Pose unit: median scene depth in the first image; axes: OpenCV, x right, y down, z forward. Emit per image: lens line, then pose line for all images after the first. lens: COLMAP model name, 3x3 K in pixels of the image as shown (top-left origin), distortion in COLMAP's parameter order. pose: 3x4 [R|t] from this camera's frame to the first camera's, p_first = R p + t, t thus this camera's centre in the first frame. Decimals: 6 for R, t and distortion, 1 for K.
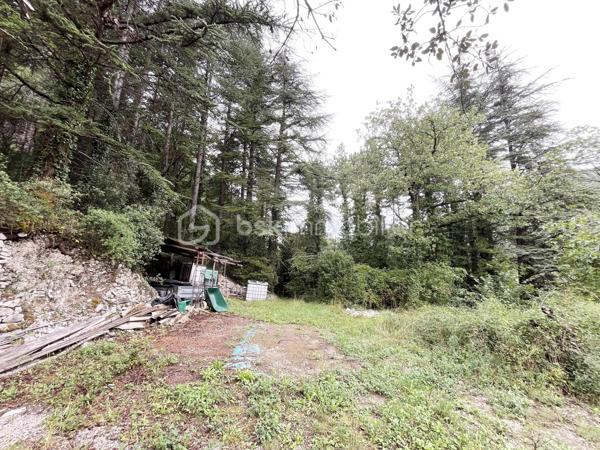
lens RADIAL K [[242.2, 0, 305.4], [0, 242.2, 222.5], [0, 0, 1]] dist [0.001982, 0.000284]
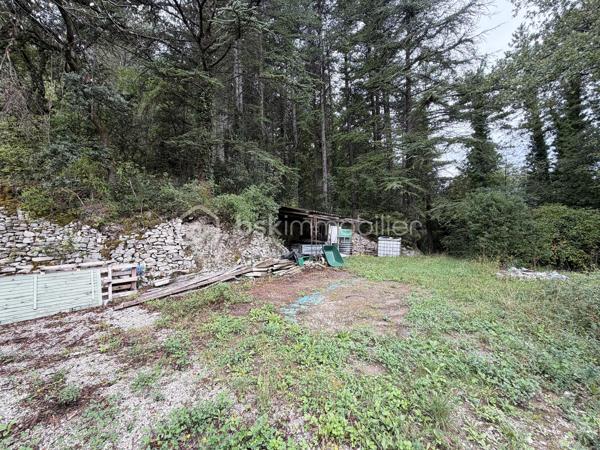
lens RADIAL K [[242.2, 0, 303.6], [0, 242.2, 223.6], [0, 0, 1]] dist [0.001982, 0.000284]
pose [[0.766367, -0.083341, -0.636974, 0.163768], [0.194556, 0.975093, 0.106497, 0.021131], [0.612234, -0.205543, 0.763493, 0.071184]]
